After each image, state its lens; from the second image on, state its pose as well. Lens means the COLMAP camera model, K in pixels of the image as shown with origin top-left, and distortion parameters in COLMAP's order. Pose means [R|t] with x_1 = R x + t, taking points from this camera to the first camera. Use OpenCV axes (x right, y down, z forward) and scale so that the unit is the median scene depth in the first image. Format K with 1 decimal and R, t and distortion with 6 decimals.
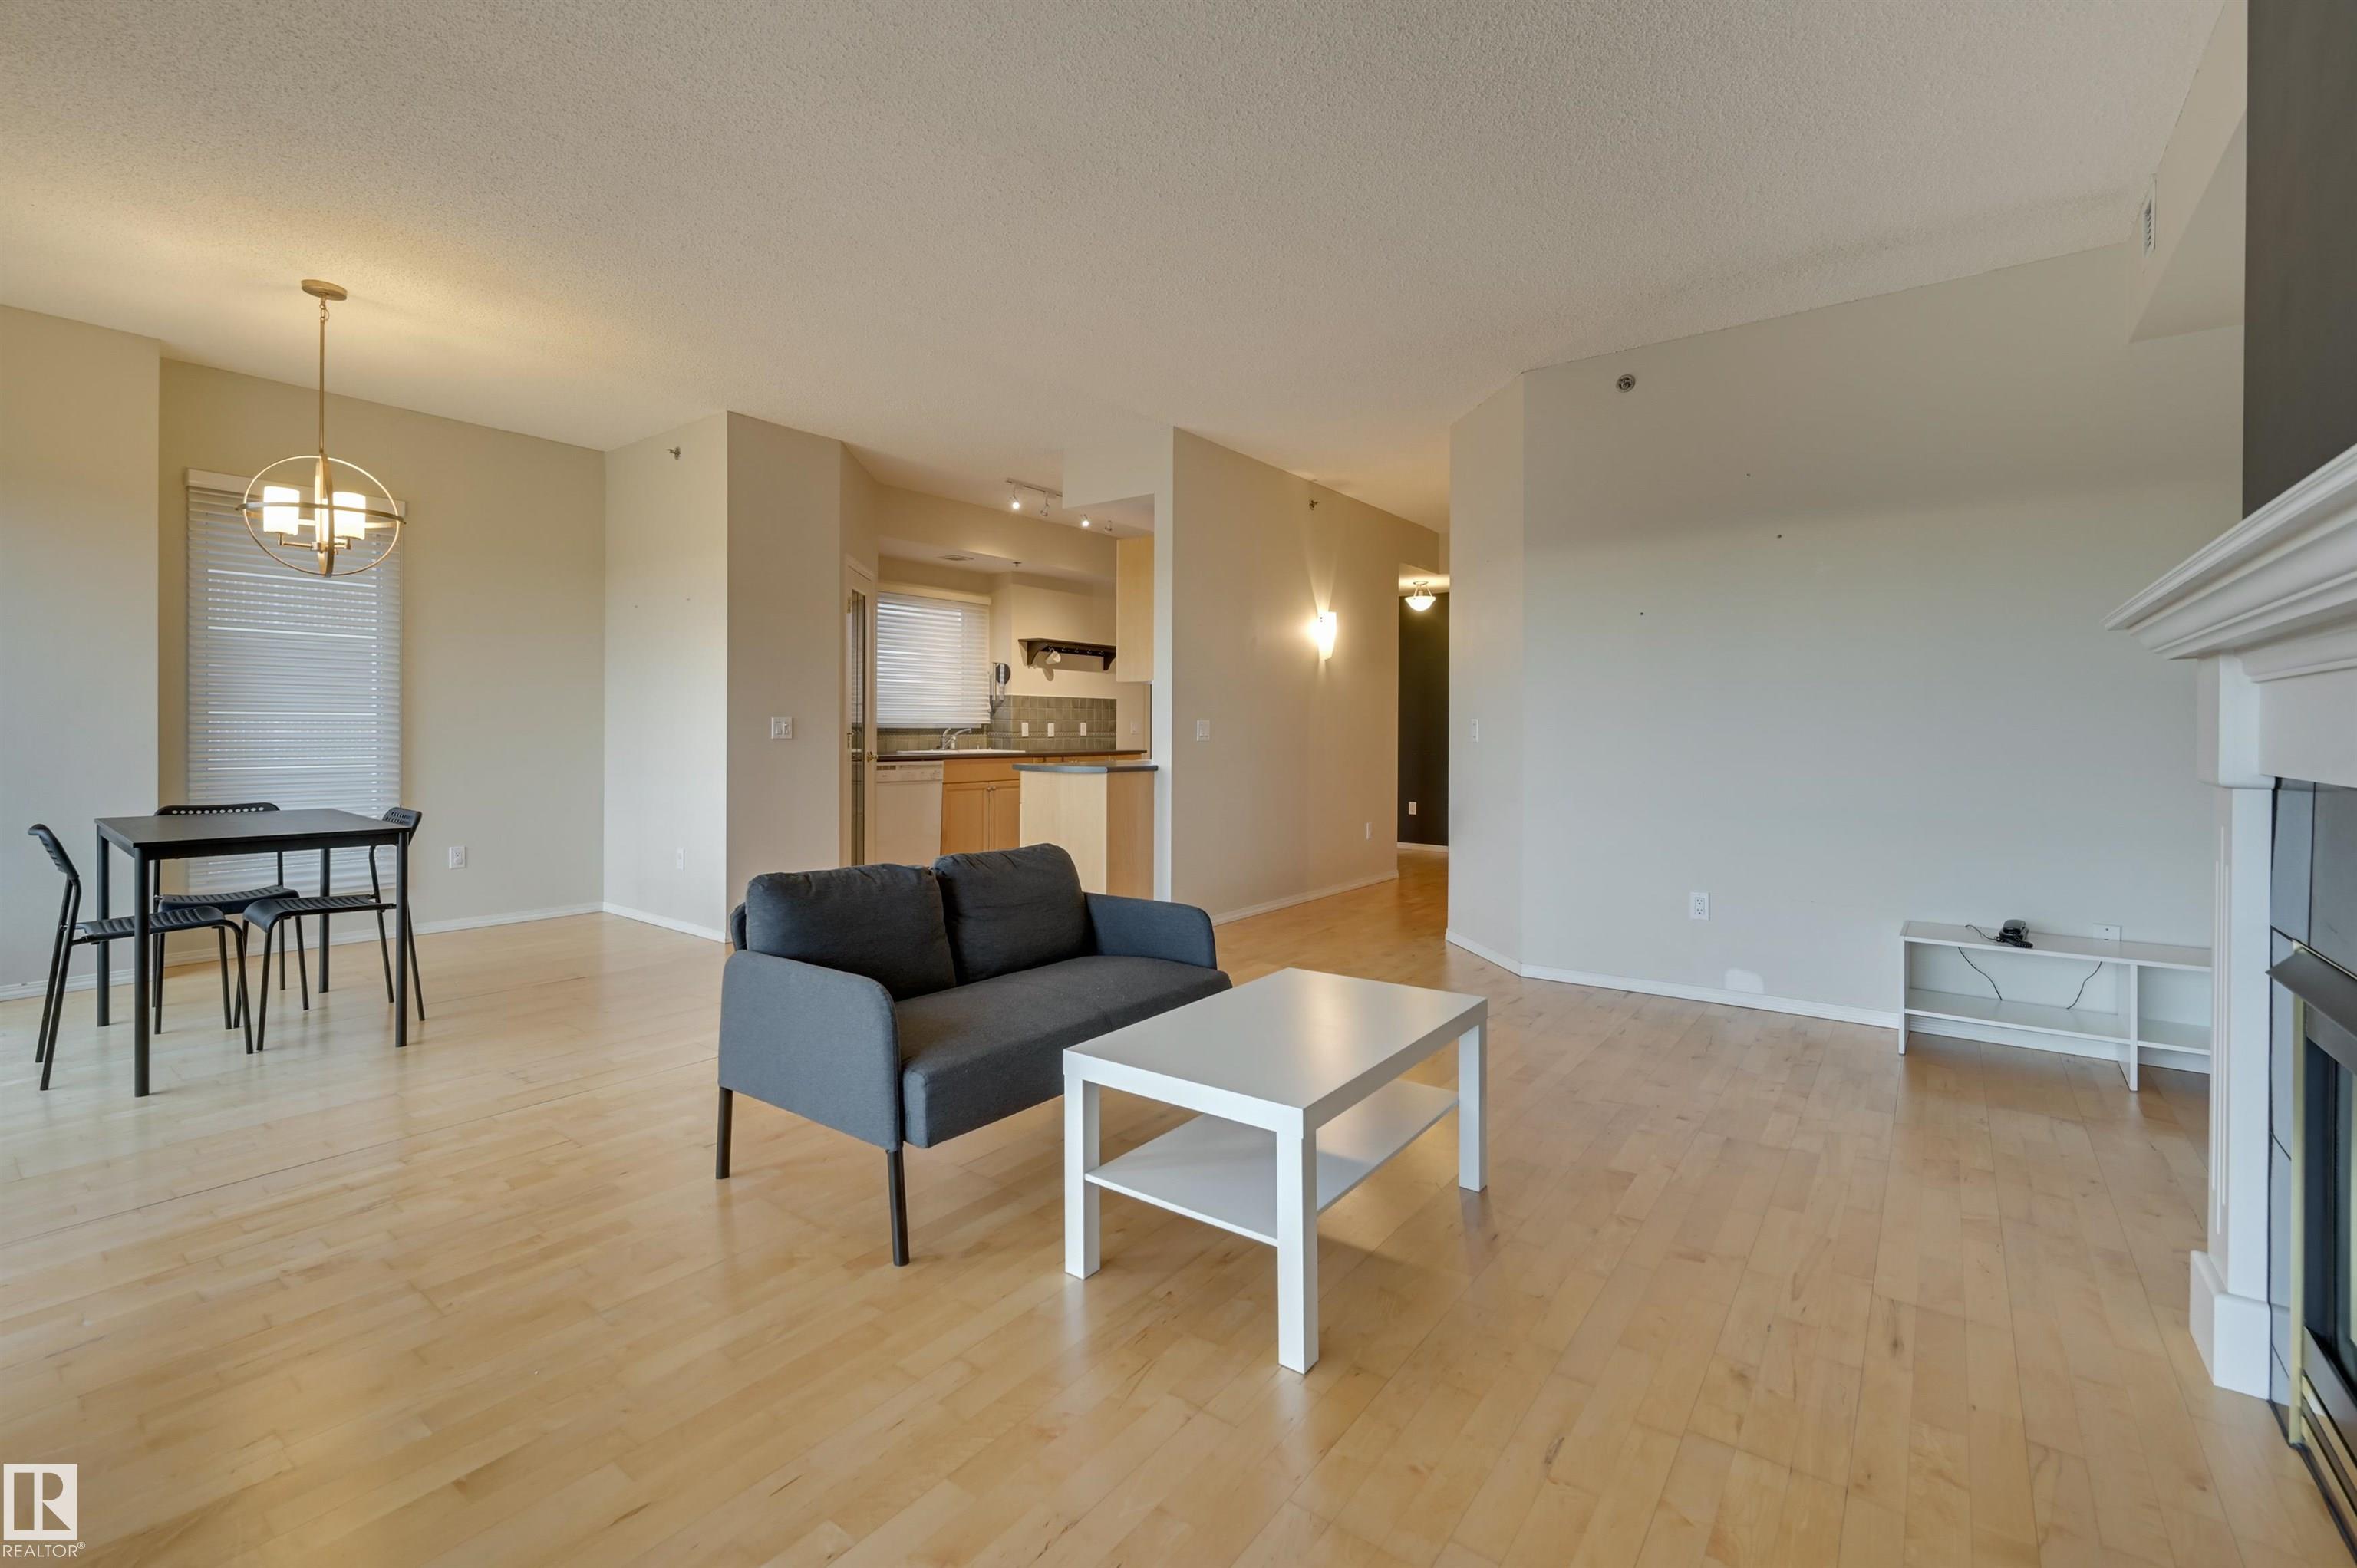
lens RADIAL K [[1016.1, 0, 1177.2], [0, 1016.1, 735.9], [0, 0, 1]] dist [0.001749, 0.000455]
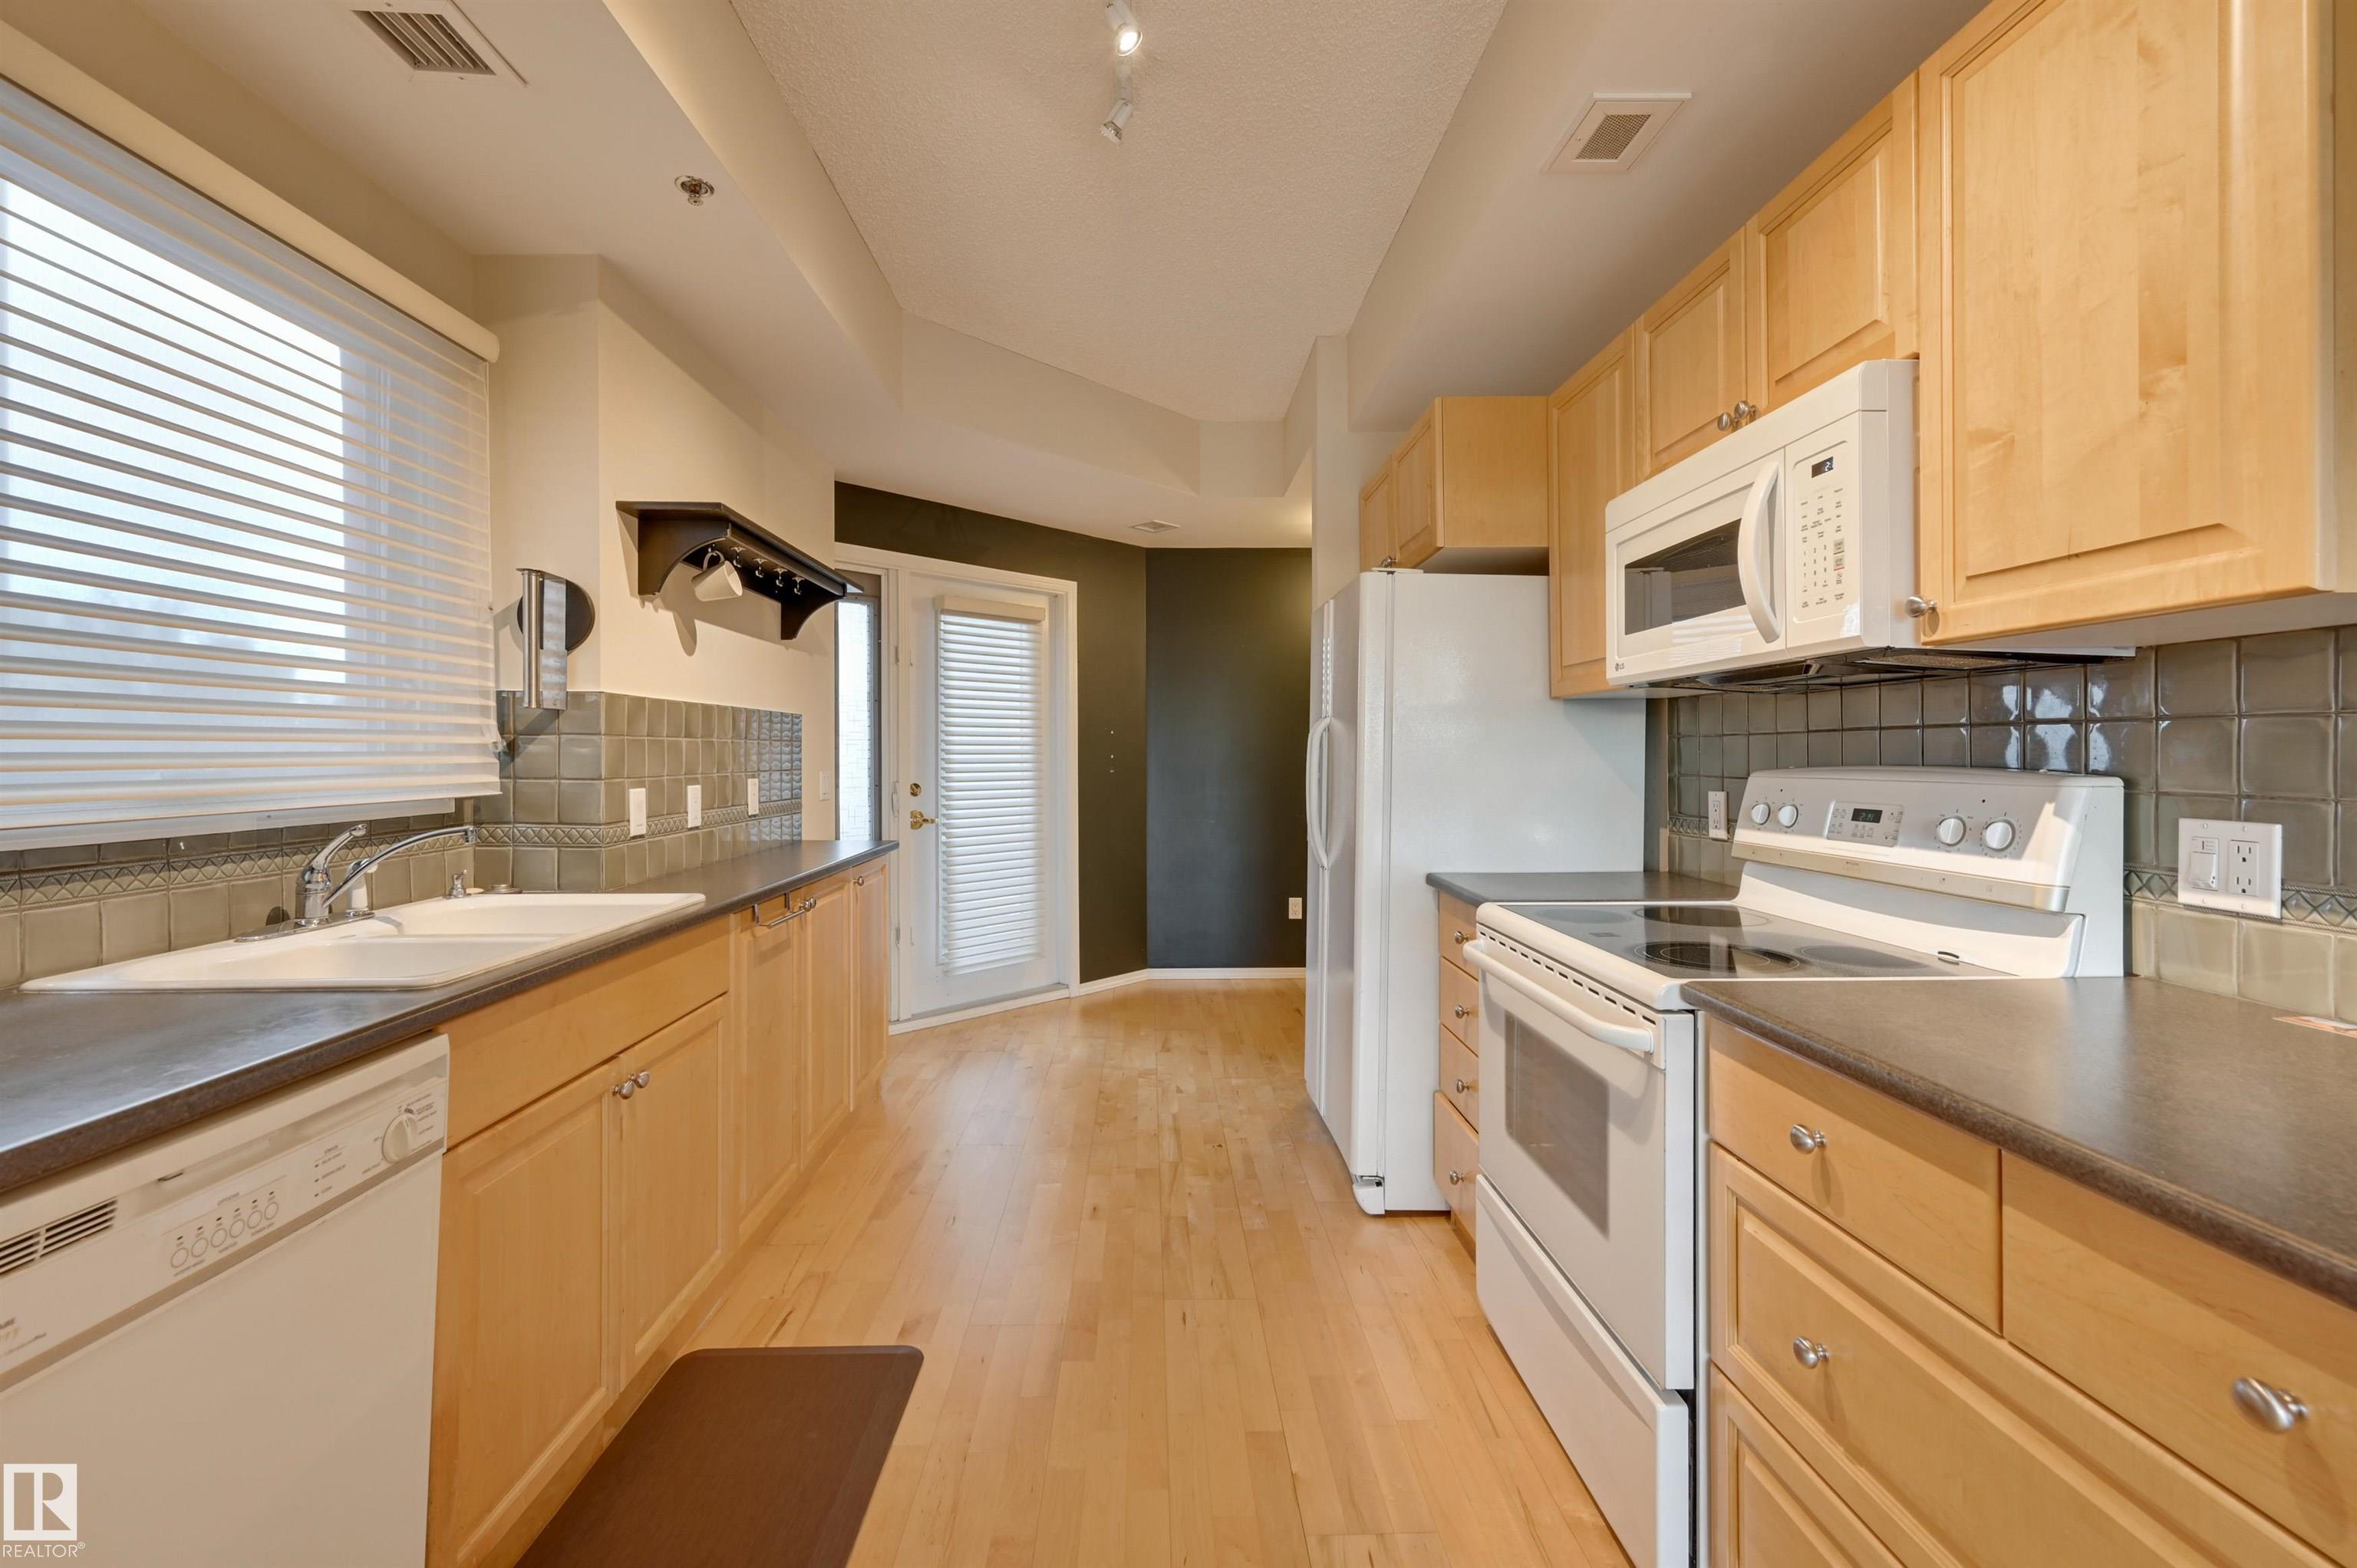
lens RADIAL K [[985.7, 0, 1154.4], [0, 985.7, 753.8], [0, 0, 1]] dist [0.002234, 0.000768]
pose [[0.790478, -0.007636, 0.612443, -0.225351], [0.011988, 0.999924, -0.003005, -0.022039], [-0.612373, 0.009718, 0.790509, 0.742336]]
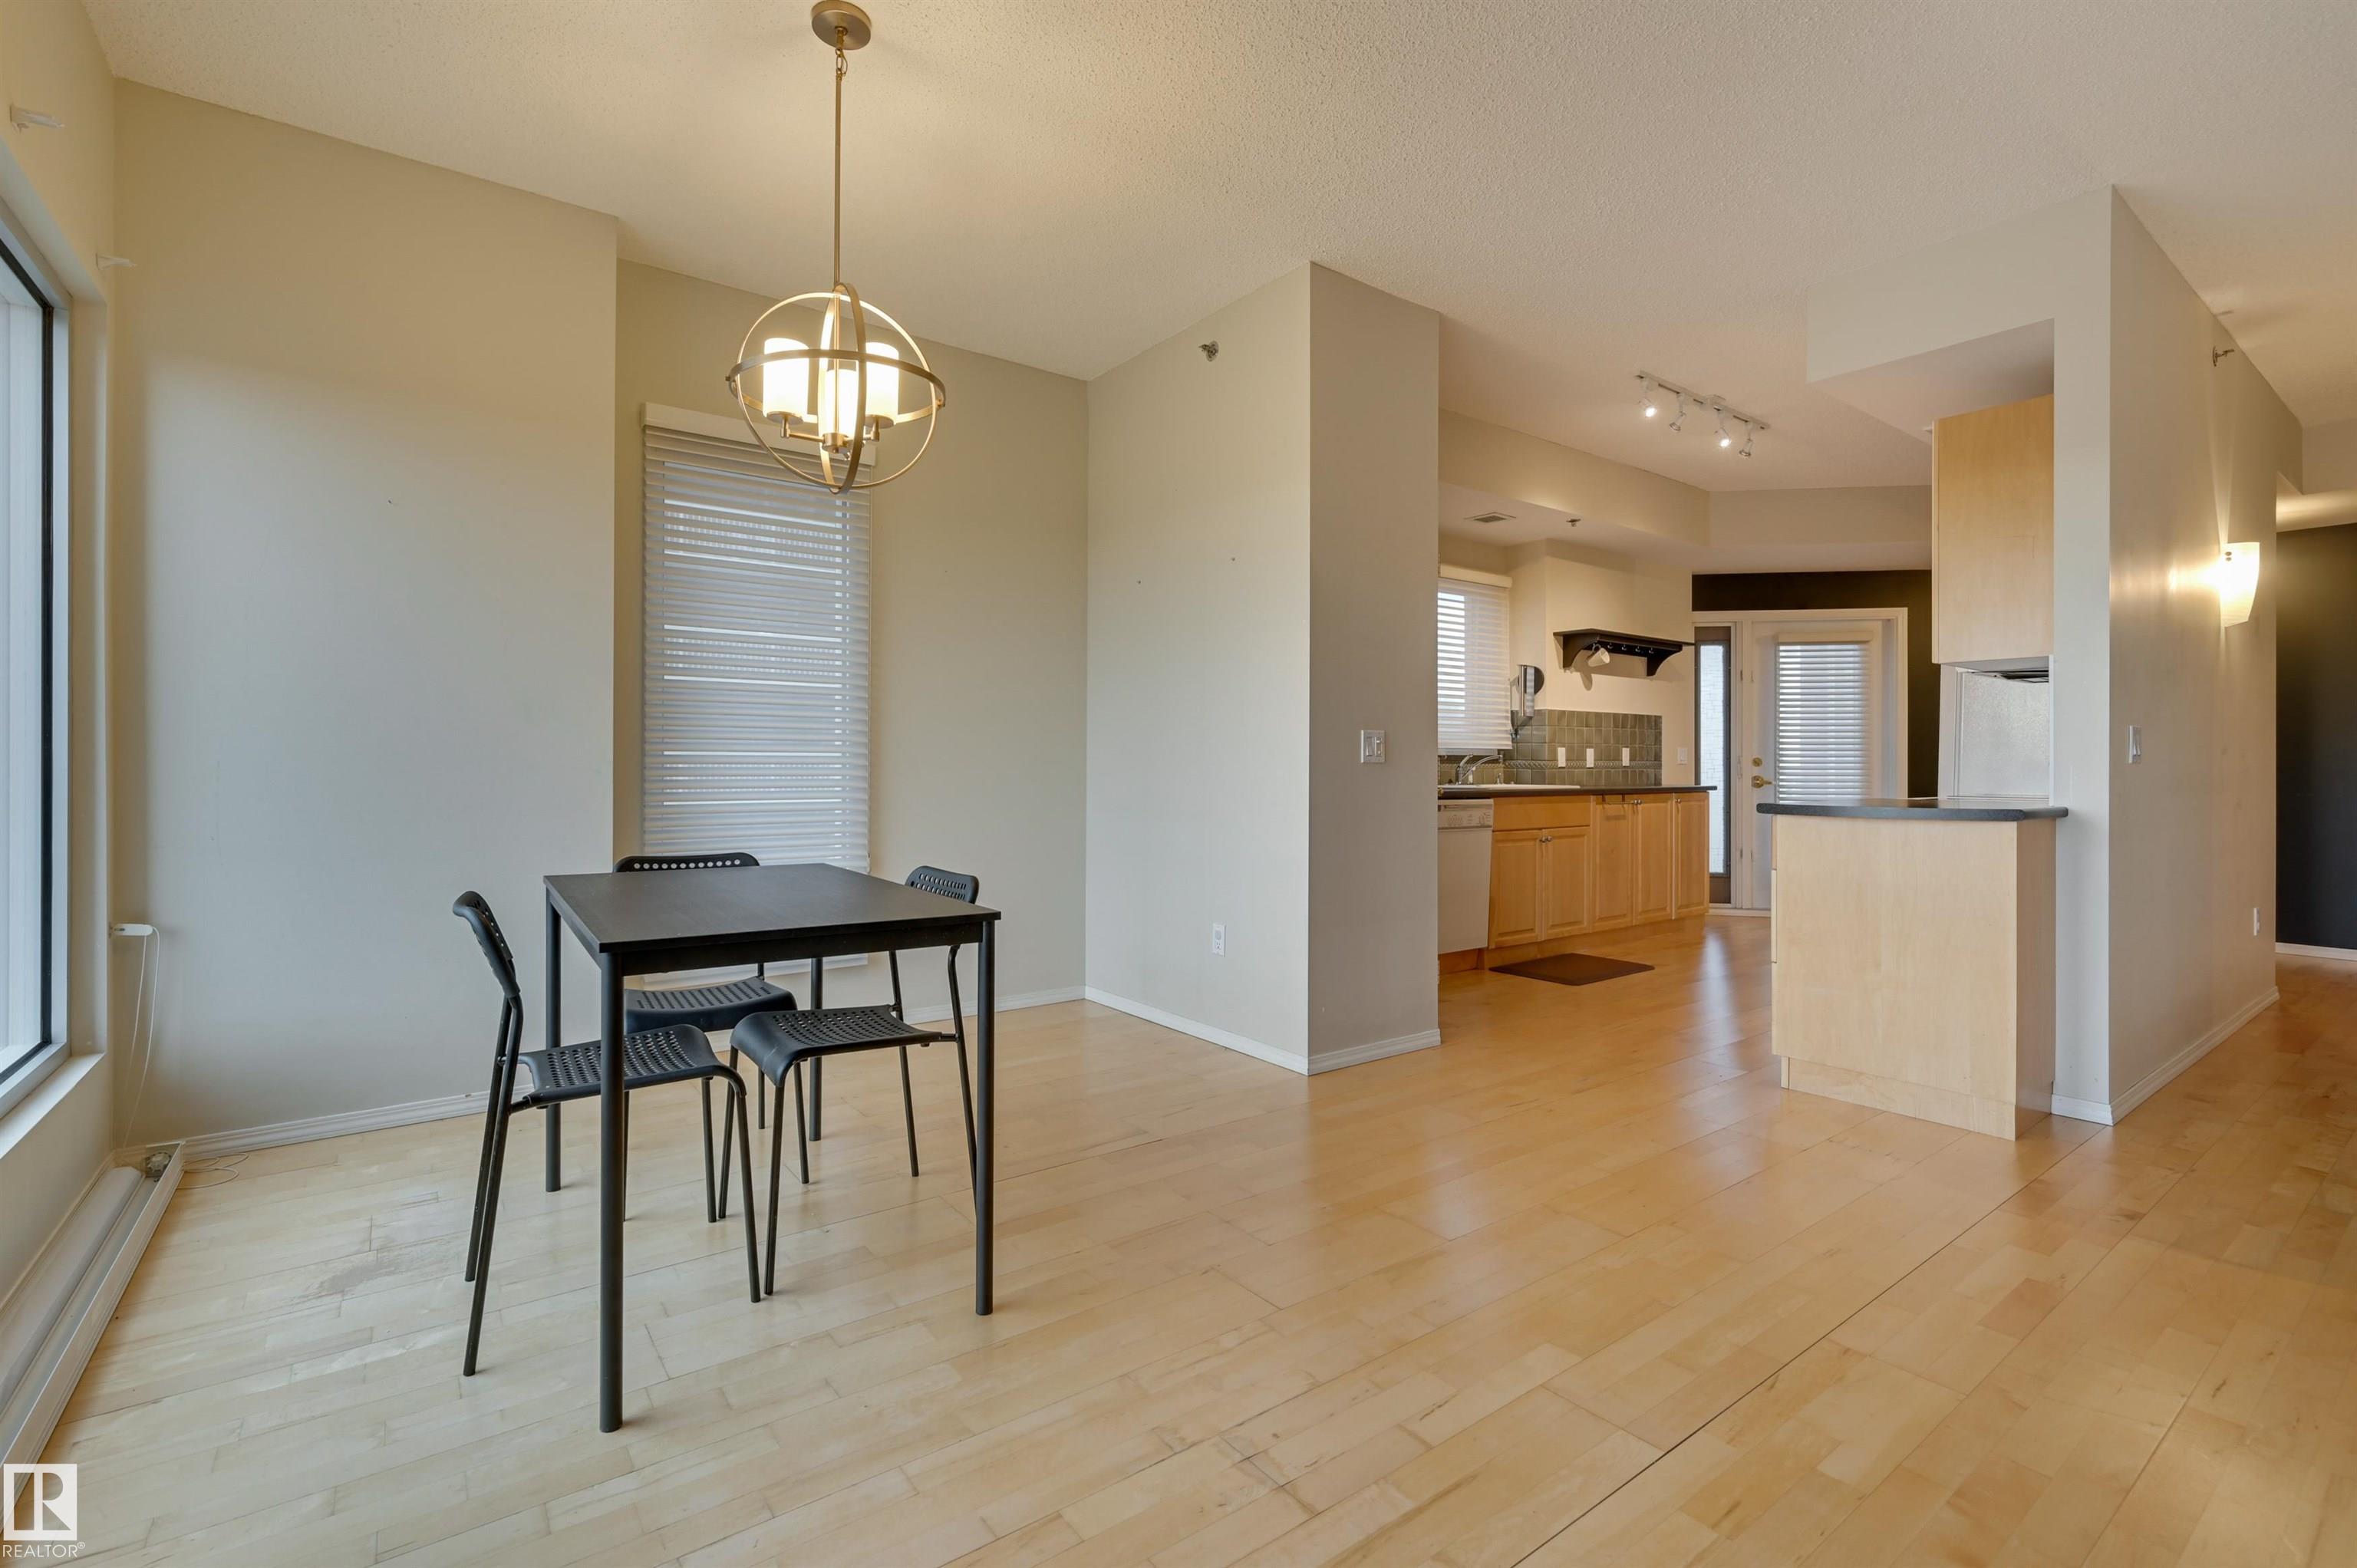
lens RADIAL K [[1038.1, 0, 1147.2], [0, 1038.1, 769.2], [0, 0, 1]] dist [0.007938, 0.000073]
pose [[0.957350, -0.003741, -0.288907, -0.238253], [0.001692, 0.999972, -0.007341, 0.008116], [0.288927, 0.006539, 0.957329, 0.225486]]
